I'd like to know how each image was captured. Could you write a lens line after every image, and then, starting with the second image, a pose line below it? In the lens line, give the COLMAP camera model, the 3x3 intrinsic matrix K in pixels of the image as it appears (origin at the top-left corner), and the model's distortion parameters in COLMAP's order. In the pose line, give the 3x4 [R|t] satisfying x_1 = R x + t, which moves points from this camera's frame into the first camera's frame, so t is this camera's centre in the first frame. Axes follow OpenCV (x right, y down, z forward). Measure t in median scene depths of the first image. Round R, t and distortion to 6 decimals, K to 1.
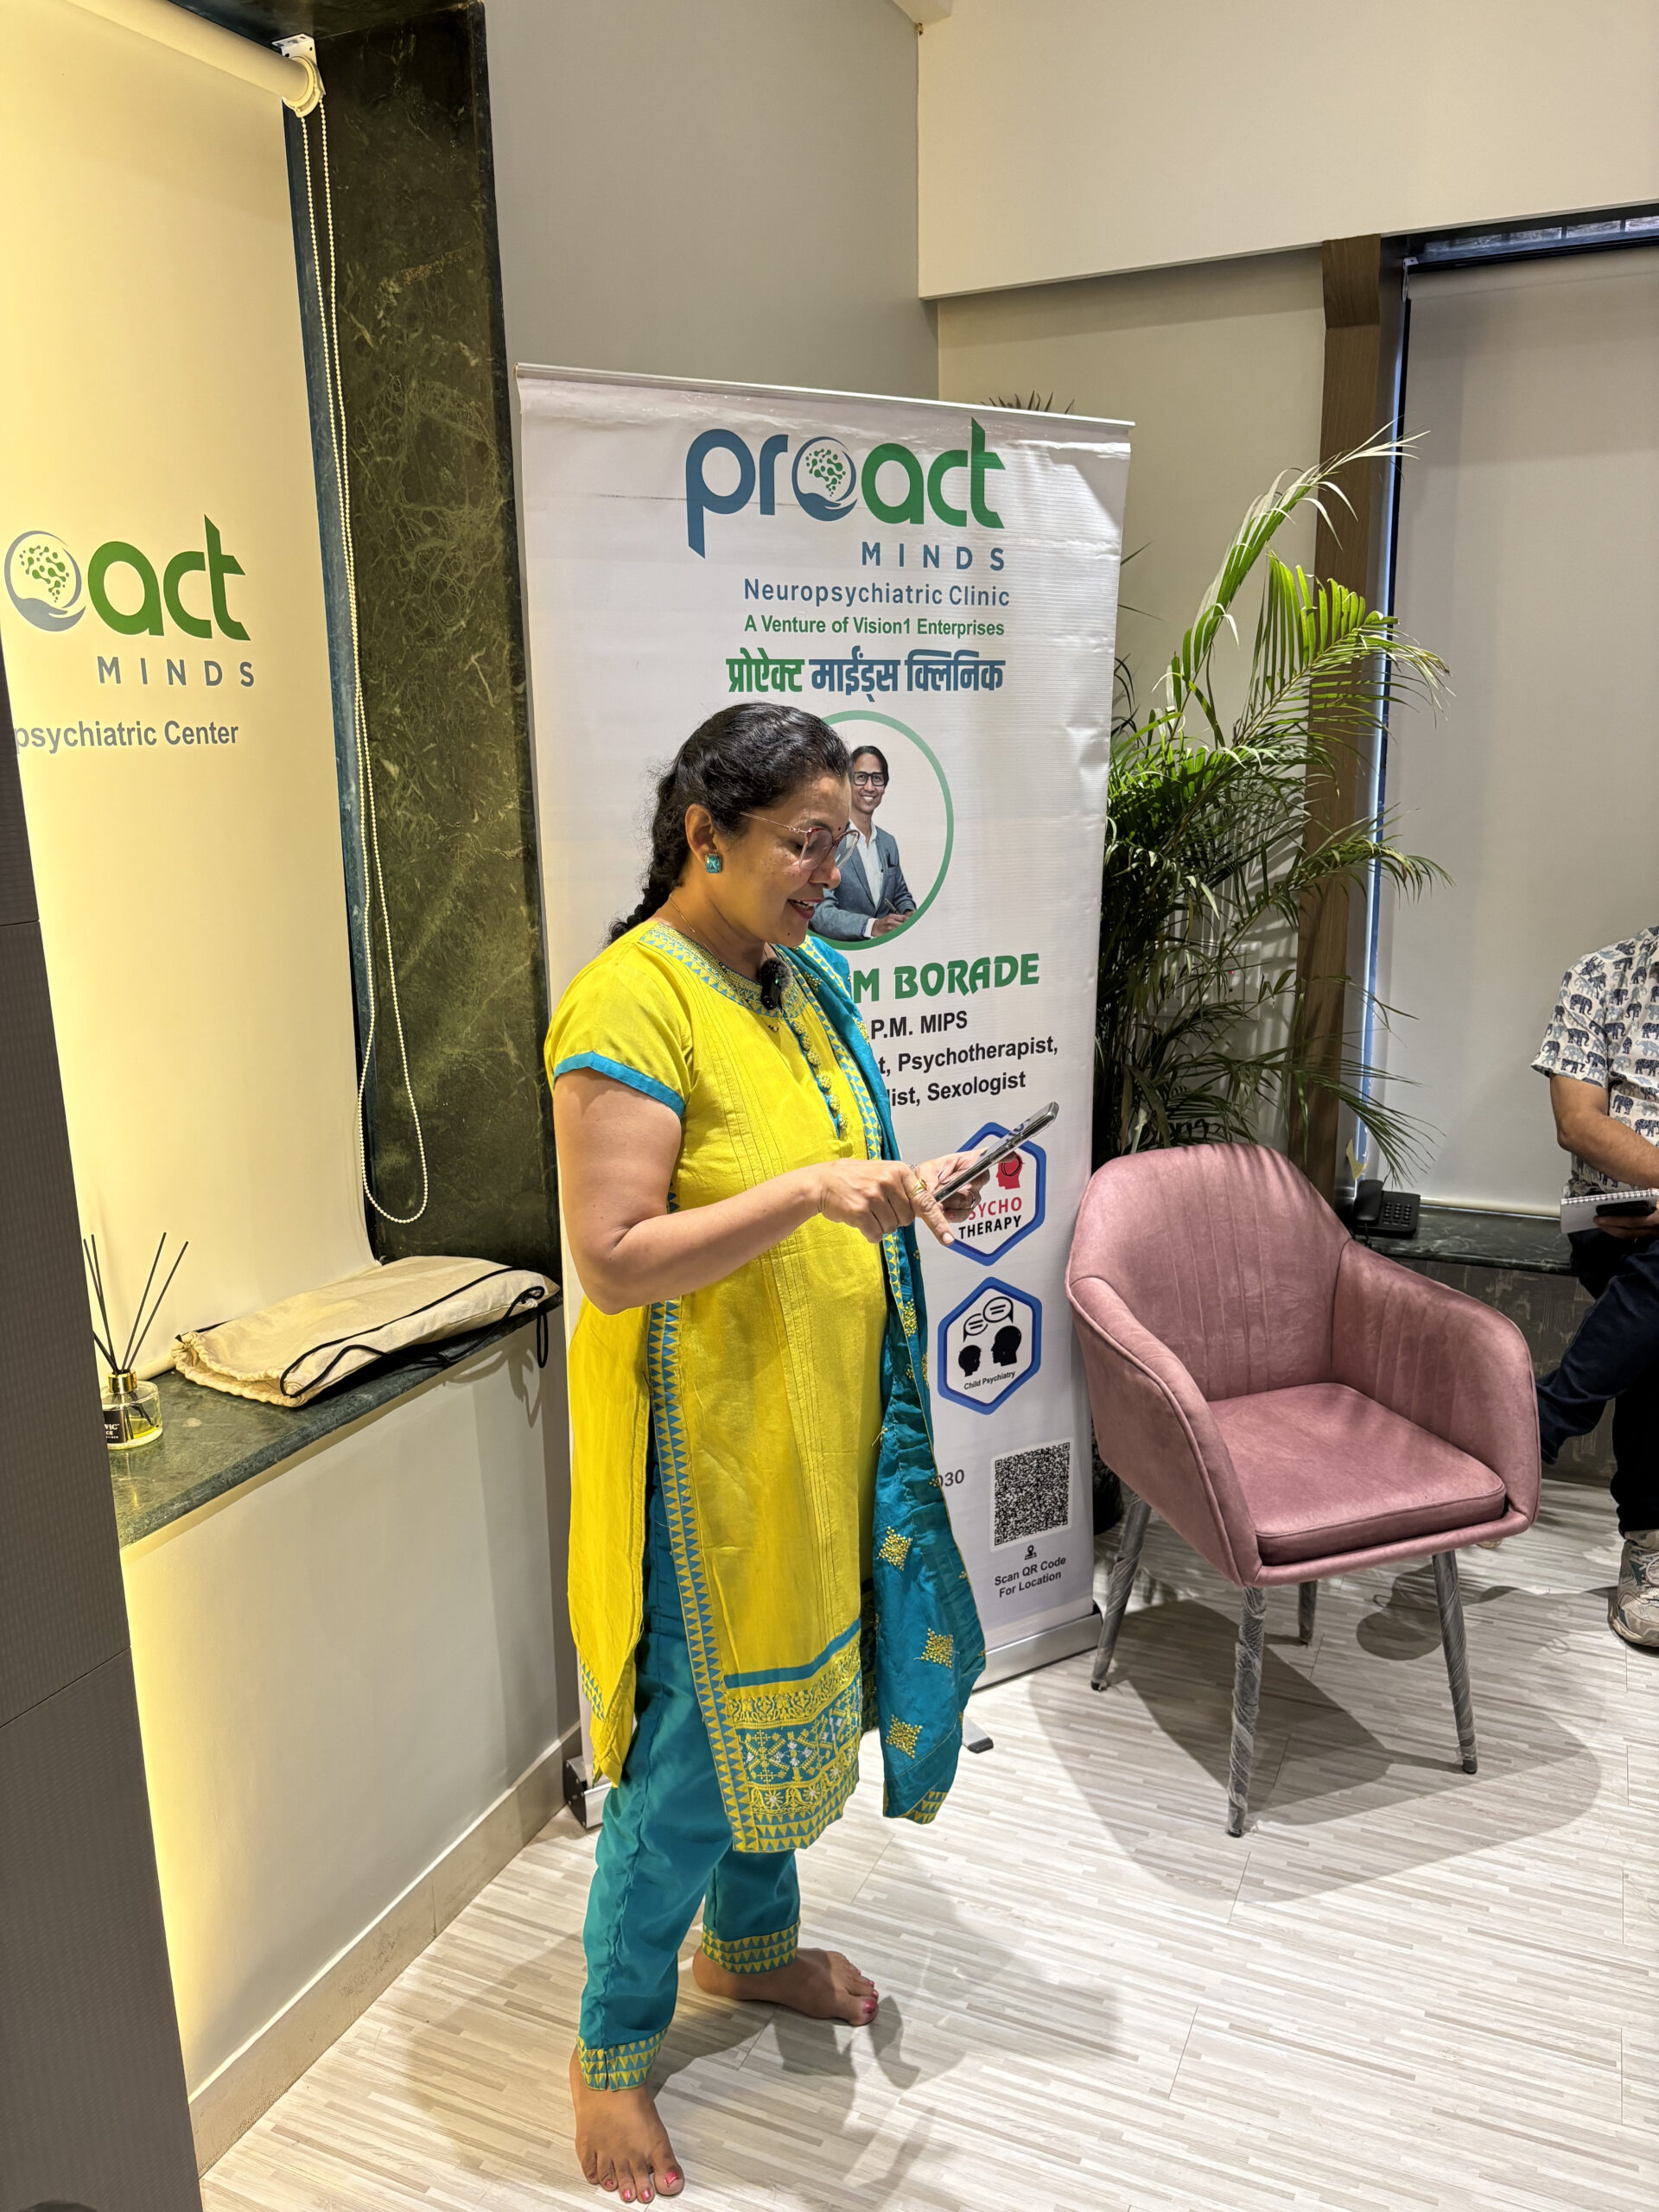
lens RADIAL K [[1656.7, 0, 836.5], [0, 1656.7, 1118.7], [0, 0, 1]] dist [0.045943, -0.057330]
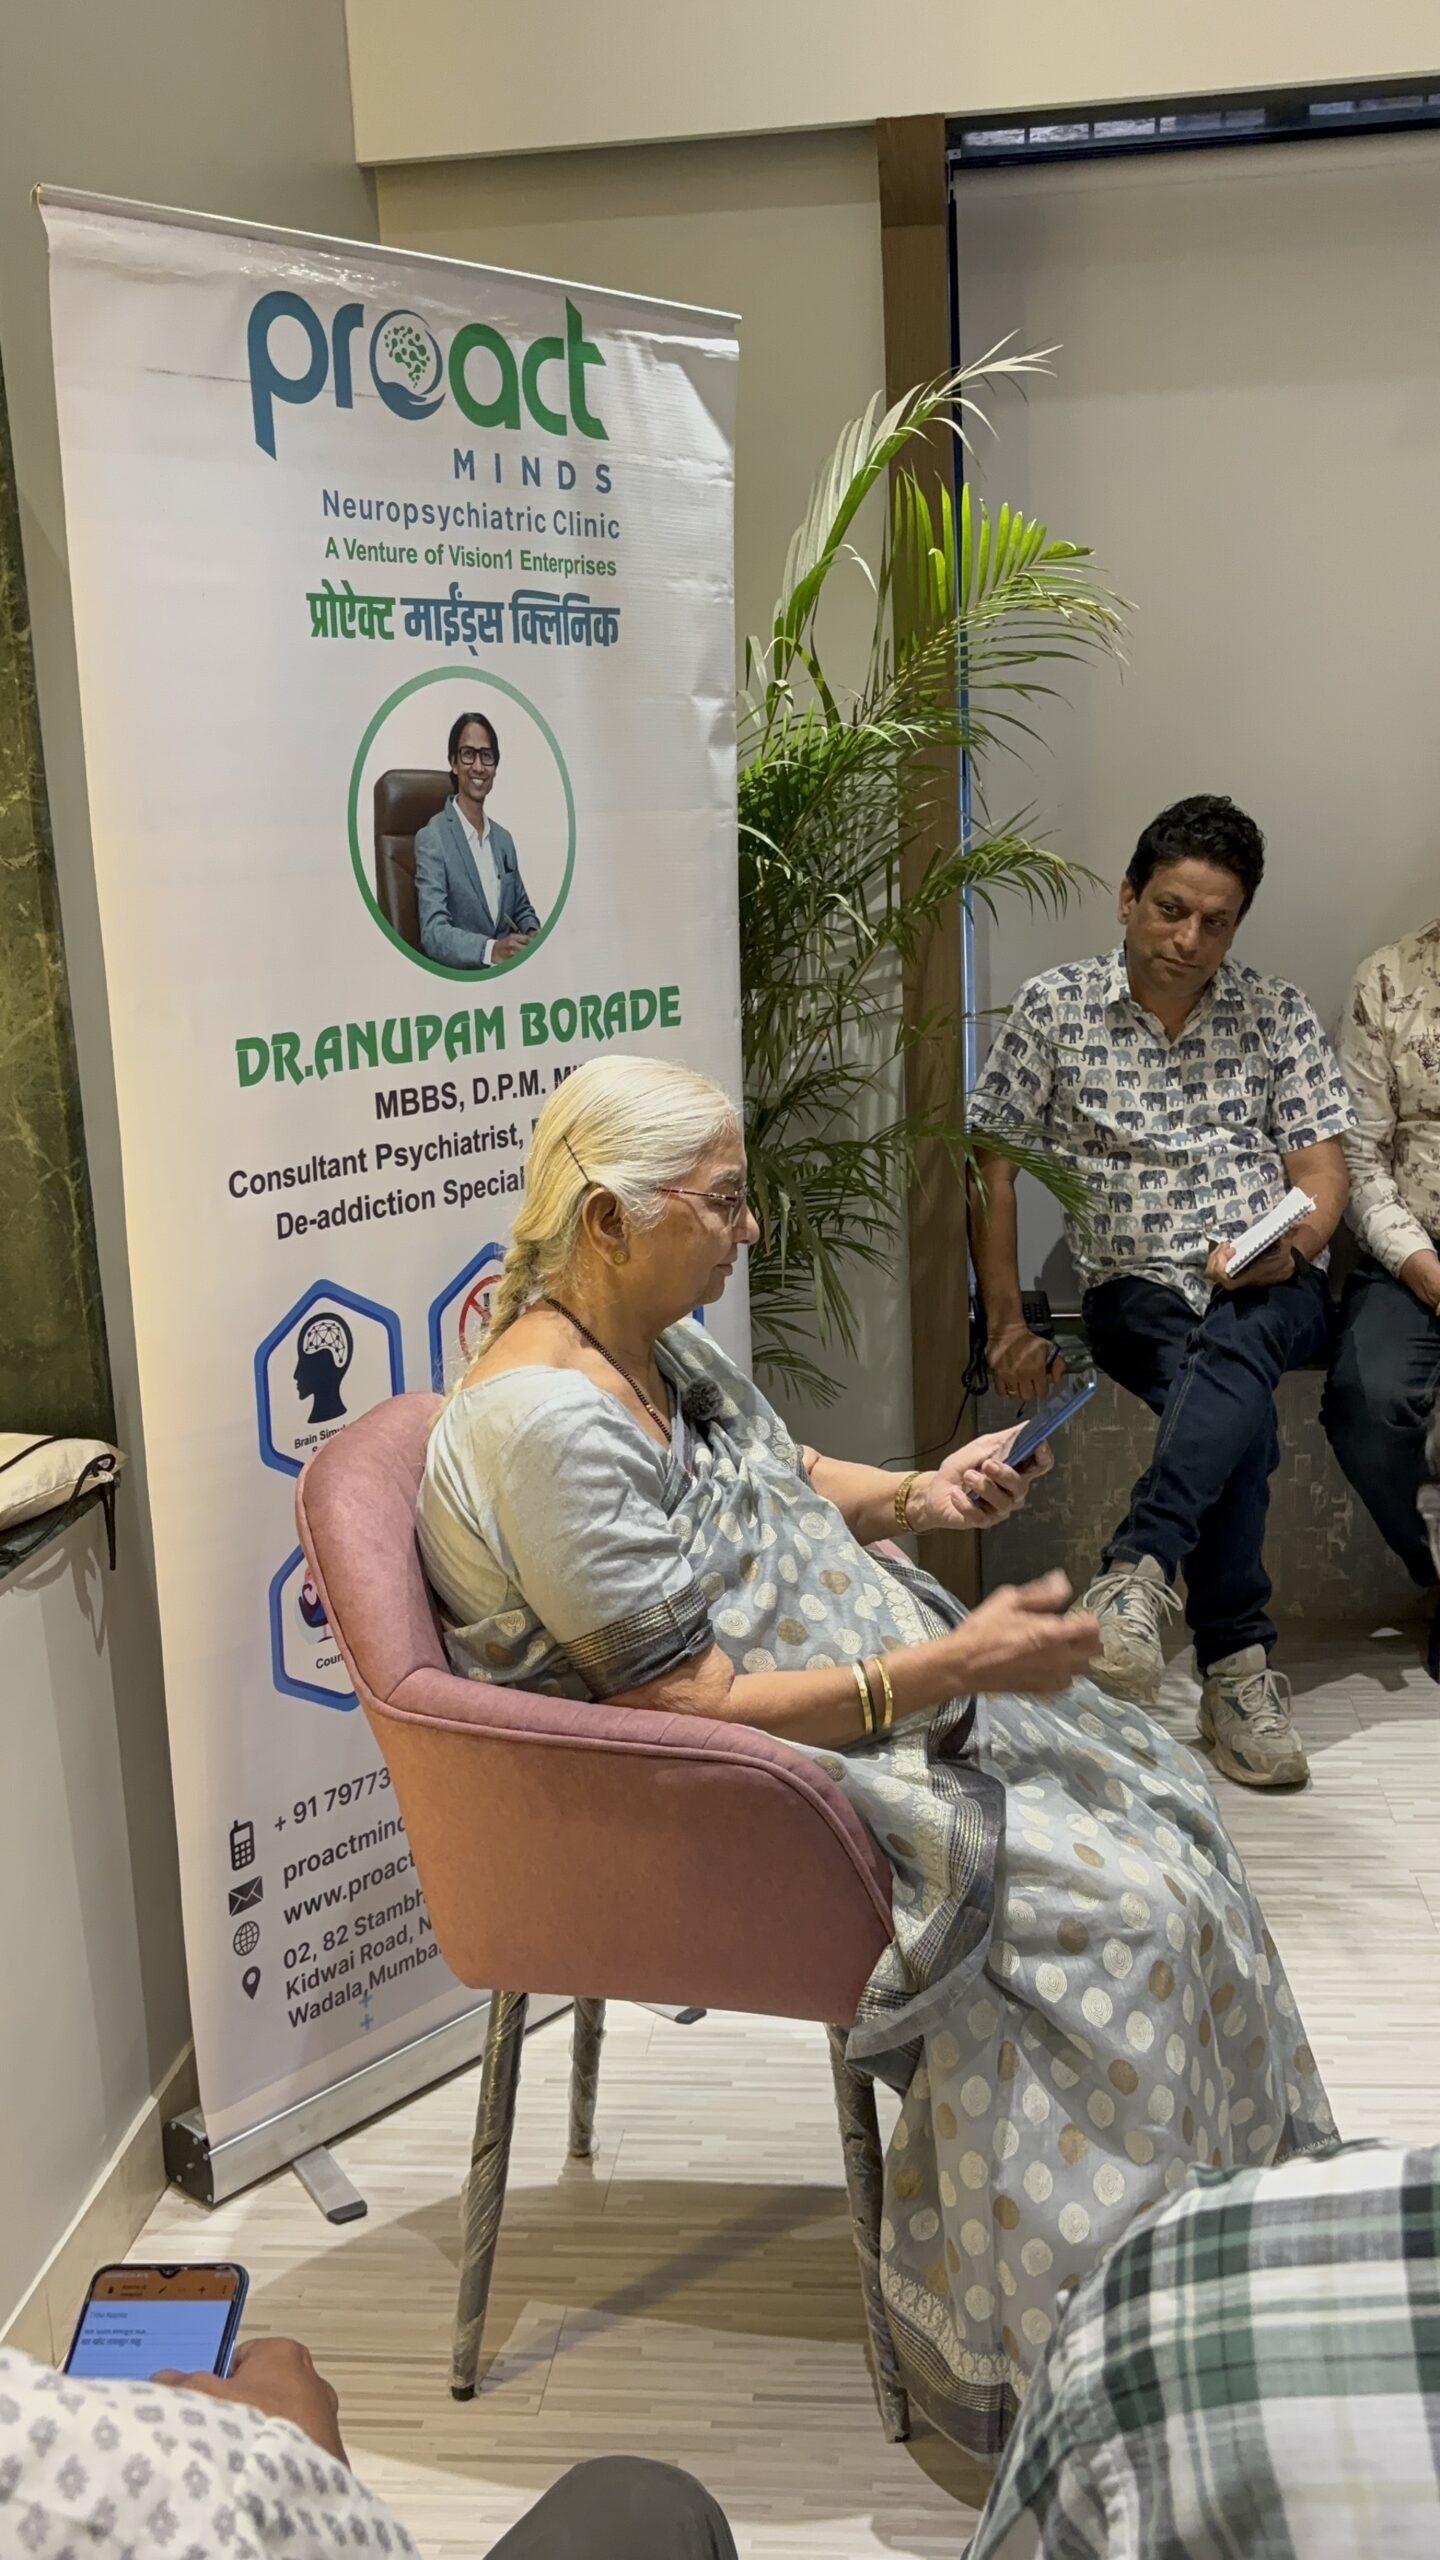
lens RADIAL K [[2340.9, 0, 713.3], [0, 2340.9, 1329.6], [0, 0, 1]] dist [0.037512, 0.000000]
pose [[0.950790, -0.091543, 0.296005, -0.221222], [0.099041, 0.995029, -0.010400, 0.081306], [-0.293581, 0.039205, 0.955130, -0.062651]]
